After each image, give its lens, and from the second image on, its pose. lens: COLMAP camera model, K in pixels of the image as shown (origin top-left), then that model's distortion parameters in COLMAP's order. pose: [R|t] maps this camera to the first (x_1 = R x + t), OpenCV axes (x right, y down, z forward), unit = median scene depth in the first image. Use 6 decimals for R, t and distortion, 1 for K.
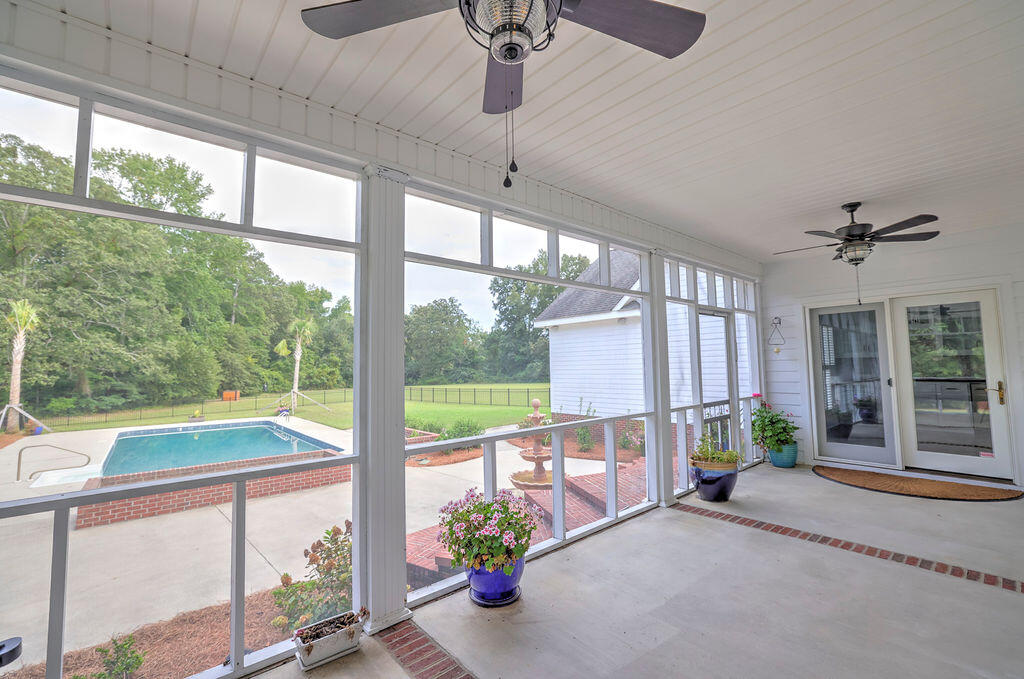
lens RADIAL K [[451.8, 0, 510.3], [0, 451.8, 337.9], [0, 0, 1]] dist [-0.023914, 0.004750]
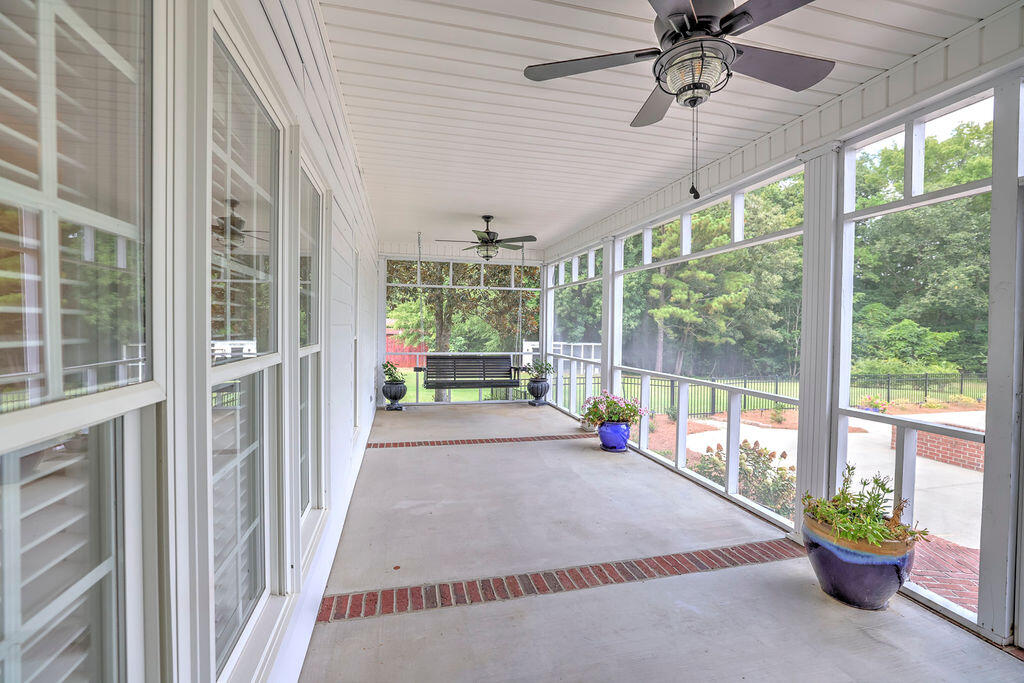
lens RADIAL K [[451.8, 0, 514.0], [0, 451.8, 337.0], [0, 0, 1]] dist [-0.023914, 0.004750]
pose [[-0.465376, 0.044210, -0.884009, 1.470538], [0.069783, 0.997476, 0.013148, 0.028223], [0.882358, -0.055569, -0.467286, 1.225466]]
